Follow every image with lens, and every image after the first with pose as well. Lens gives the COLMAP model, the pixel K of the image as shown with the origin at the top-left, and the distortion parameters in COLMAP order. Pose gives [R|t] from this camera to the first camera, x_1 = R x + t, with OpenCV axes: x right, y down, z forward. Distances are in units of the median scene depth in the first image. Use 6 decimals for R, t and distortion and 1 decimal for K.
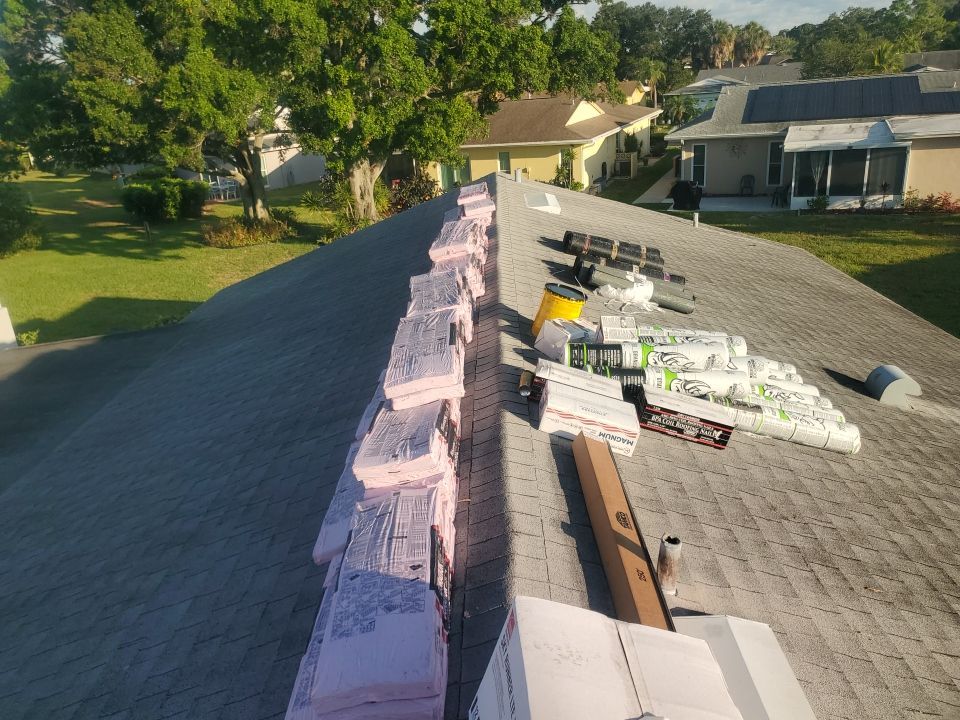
lens RADIAL K [[766.2, 0, 480.0], [0, 766.2, 360.0], [0, 0, 1]] dist [0.006839, 0.006993]
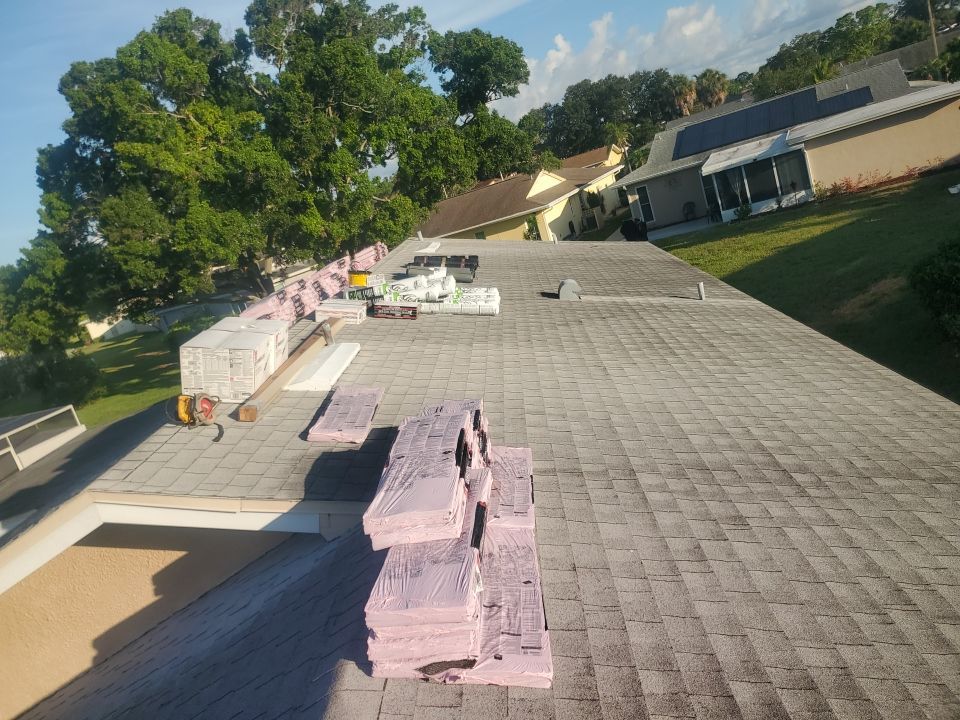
lens RADIAL K [[766.2, 0, 480.0], [0, 766.2, 360.0], [0, 0, 1]] dist [0.006839, 0.006993]
pose [[0.975622, -0.210145, -0.063247, 0.087252], [0.201283, 0.971697, -0.123653, 0.075212], [0.087442, 0.107909, 0.990308, -0.147442]]
